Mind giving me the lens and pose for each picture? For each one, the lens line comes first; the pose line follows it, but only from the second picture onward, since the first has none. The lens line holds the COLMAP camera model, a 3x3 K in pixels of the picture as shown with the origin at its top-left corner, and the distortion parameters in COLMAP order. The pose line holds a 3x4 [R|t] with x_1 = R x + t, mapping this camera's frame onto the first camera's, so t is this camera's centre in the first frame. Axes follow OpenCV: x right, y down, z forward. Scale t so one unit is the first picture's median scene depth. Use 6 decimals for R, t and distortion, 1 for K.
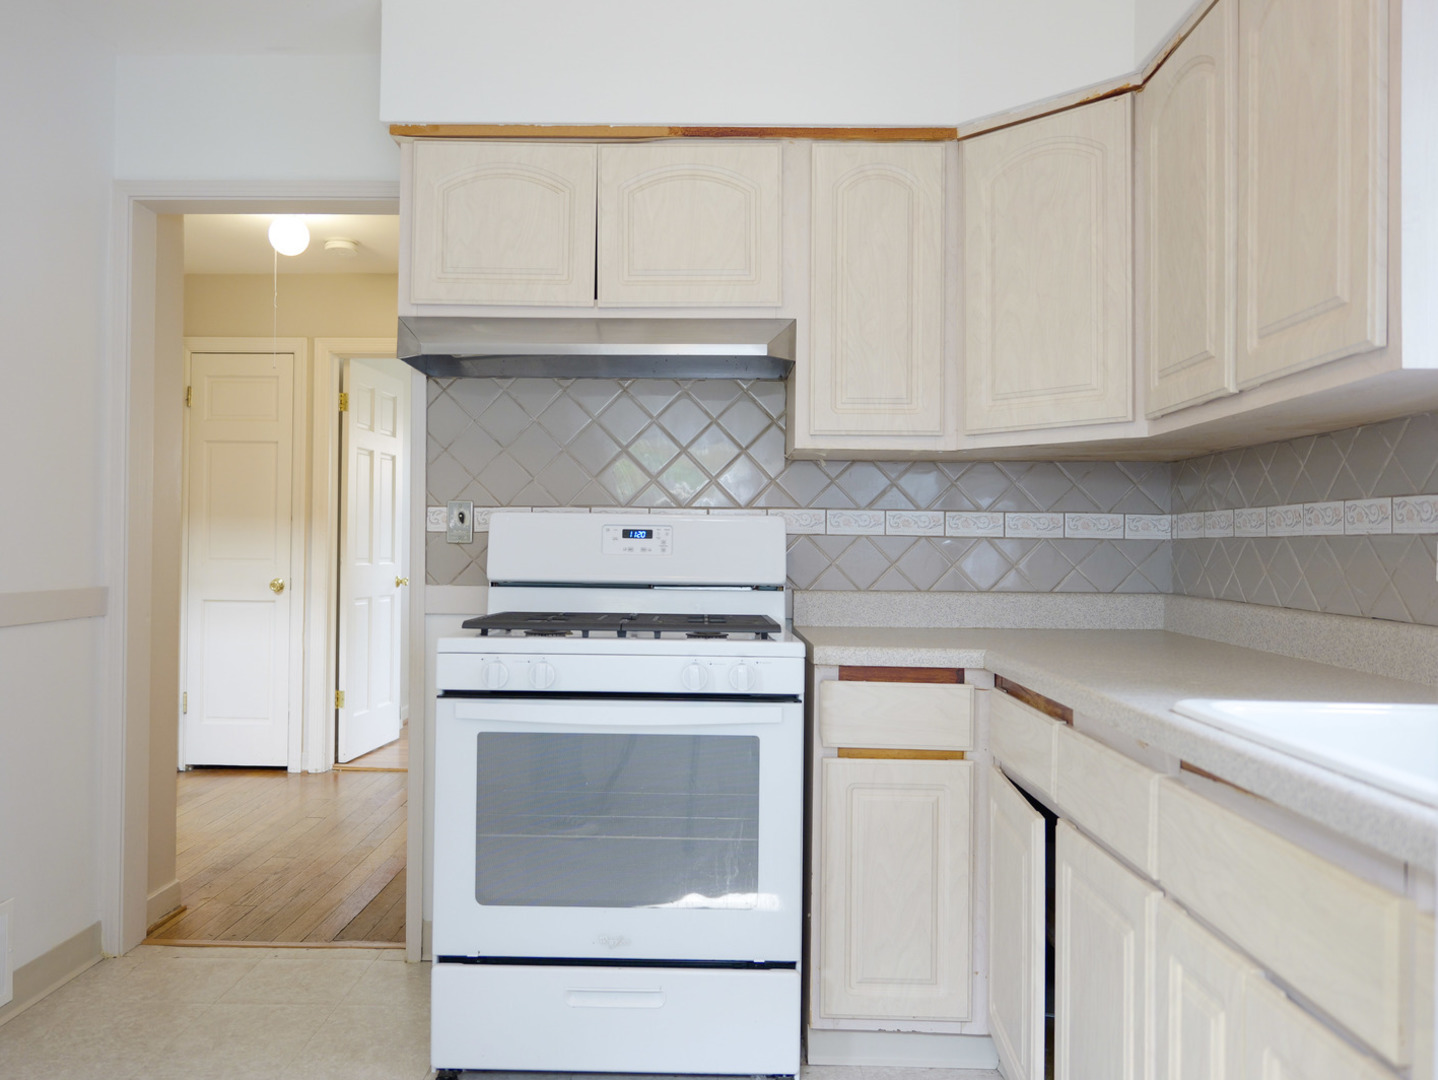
lens RADIAL K [[1167.0, 0, 717.0], [0, 1167.0, 536.3], [0, 0, 1]] dist [-0.000222, 0.008481]
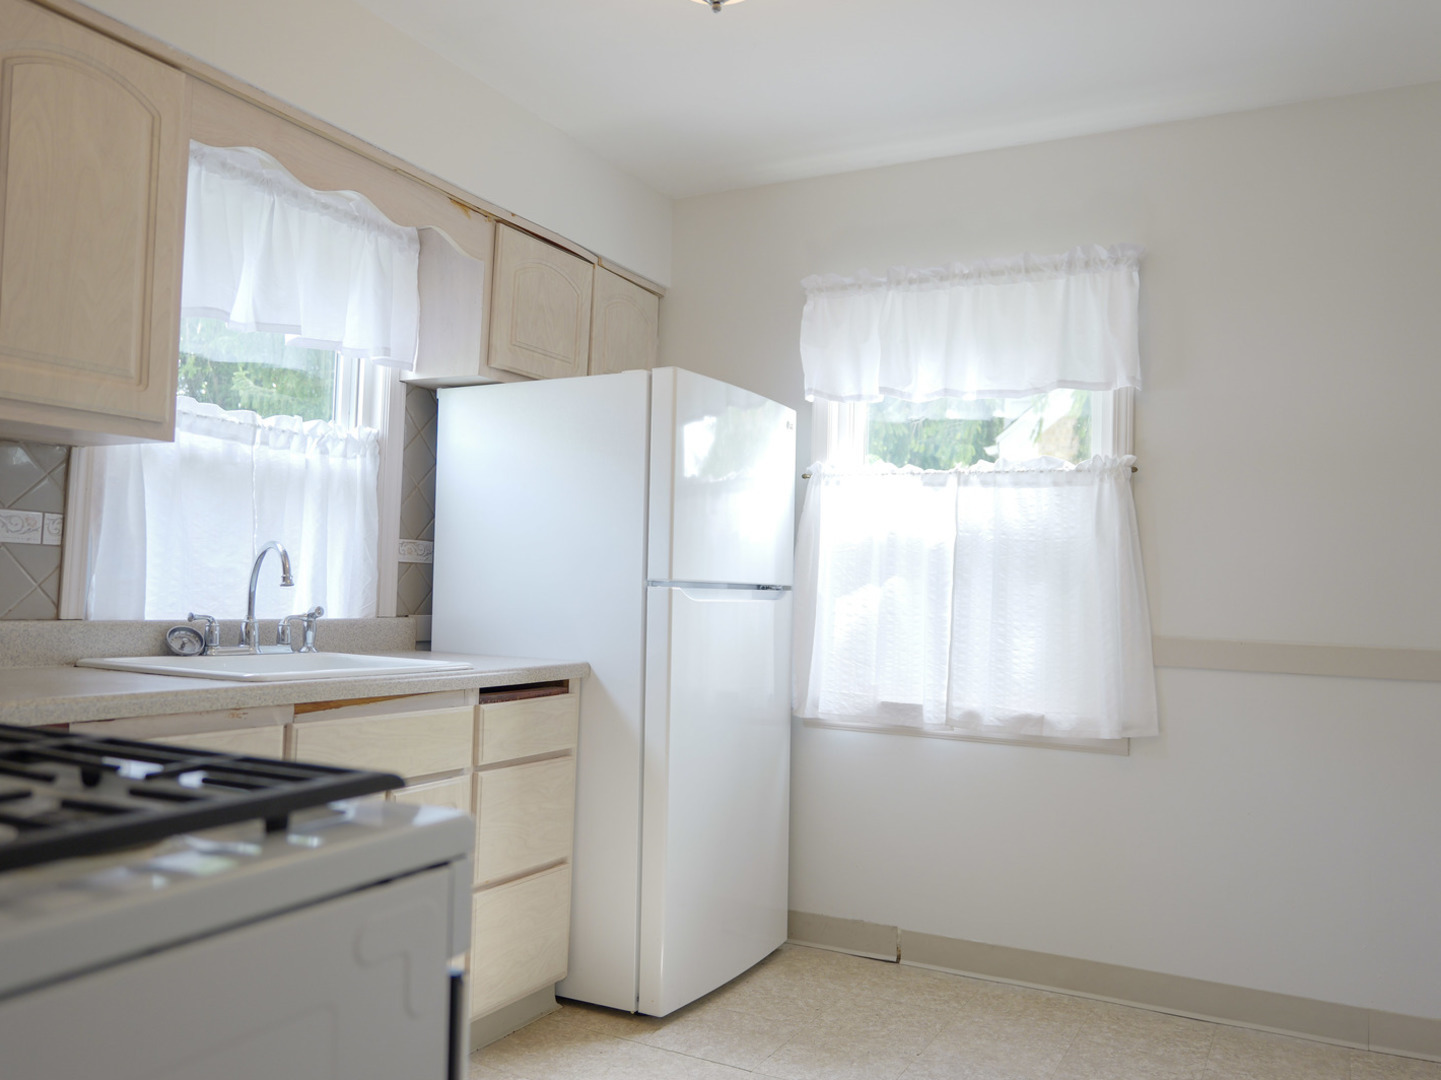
lens RADIAL K [[1169.5, 0, 734.1], [0, 1169.5, 546.1], [0, 0, 1]] dist [-0.000222, 0.008481]
pose [[-0.905632, -0.026934, 0.423209, -0.408277], [-0.048895, 0.997957, -0.041119, 0.010213], [-0.421237, -0.057932, -0.905099, 1.165945]]
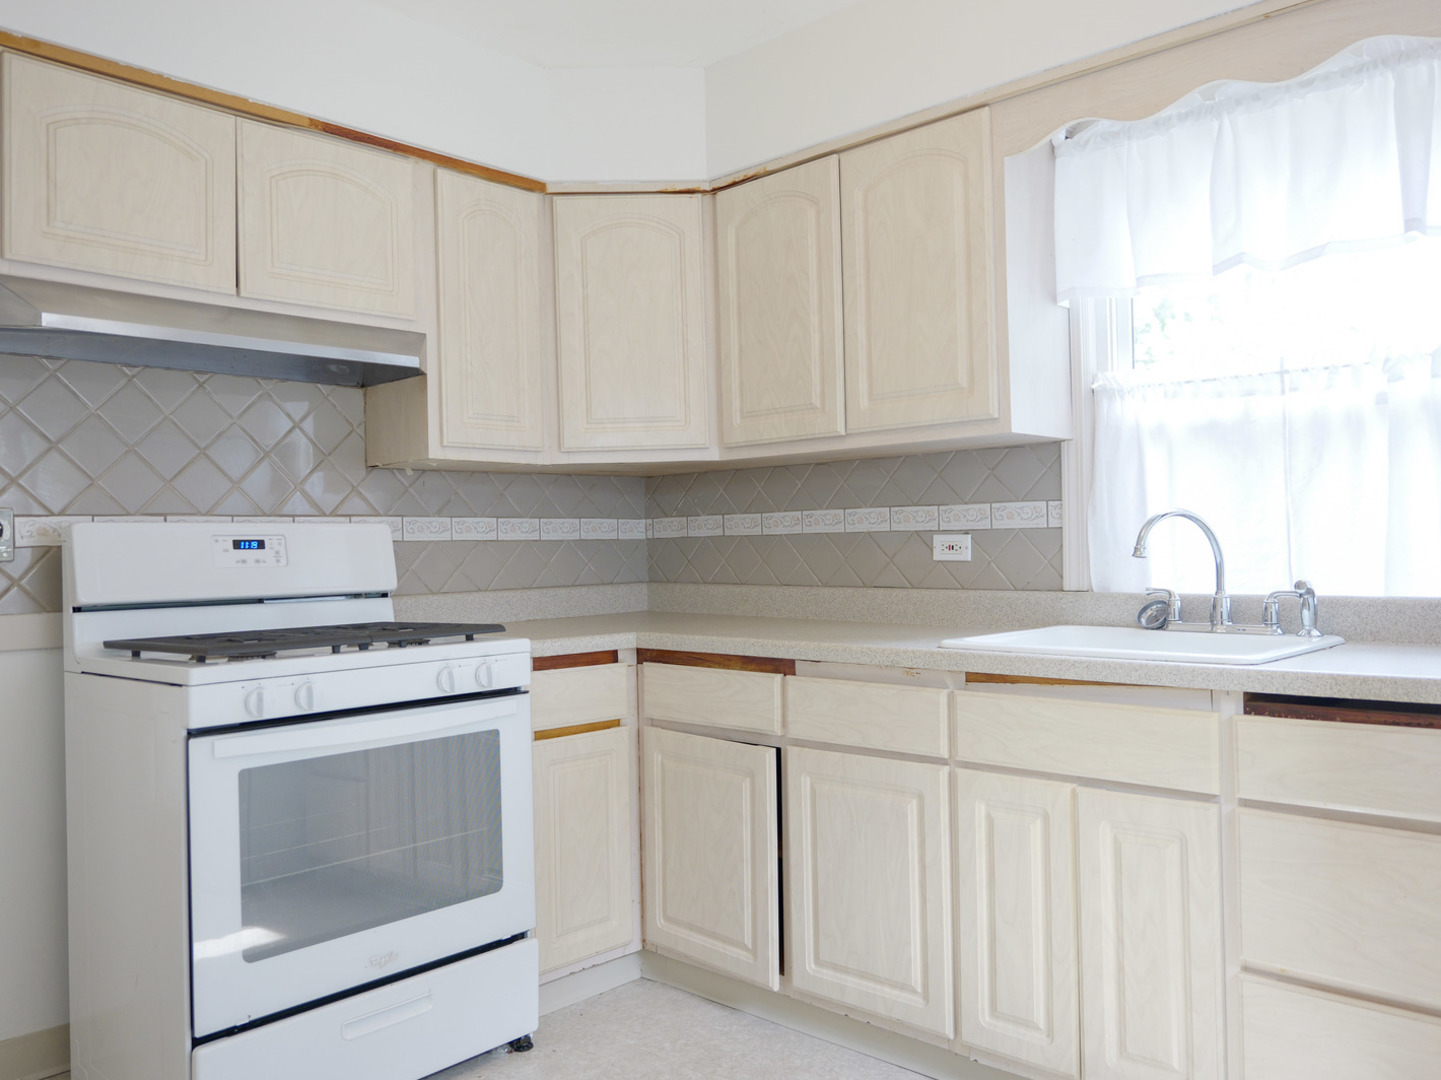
lens RADIAL K [[1169.5, 0, 728.9], [0, 1169.5, 536.0], [0, 0, 1]] dist [-0.000222, 0.008481]
pose [[0.652256, -0.018701, 0.757768, -0.548216], [0.020883, 0.999759, 0.006698, -0.007522], [-0.757711, 0.011455, 0.652489, 0.117755]]
